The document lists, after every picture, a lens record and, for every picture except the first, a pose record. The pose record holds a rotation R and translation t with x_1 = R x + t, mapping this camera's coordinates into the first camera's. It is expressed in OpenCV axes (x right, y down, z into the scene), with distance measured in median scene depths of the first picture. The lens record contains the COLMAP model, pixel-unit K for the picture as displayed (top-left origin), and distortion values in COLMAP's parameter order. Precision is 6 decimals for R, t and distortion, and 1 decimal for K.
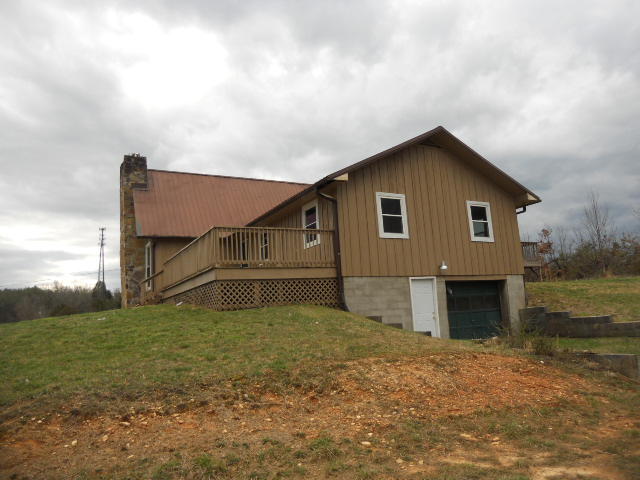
lens RADIAL K [[499.0, 0, 321.7], [0, 499.0, 241.1], [0, 0, 1]] dist [-0.055816, 0.039450]
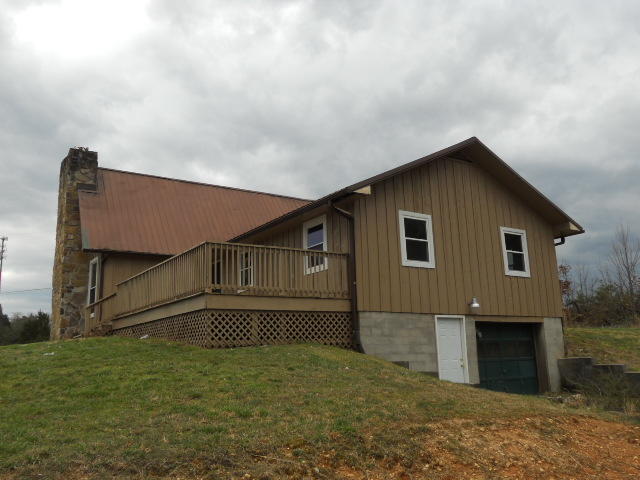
lens RADIAL K [[579.7, 0, 321.0], [0, 579.7, 234.7], [0, 0, 1]] dist [0.009661, -0.035238]
pose [[0.995147, 0.053375, 0.082667, -0.096391], [-0.048511, 0.997032, -0.059774, 0.006104], [-0.085612, 0.055474, 0.994783, 0.050434]]
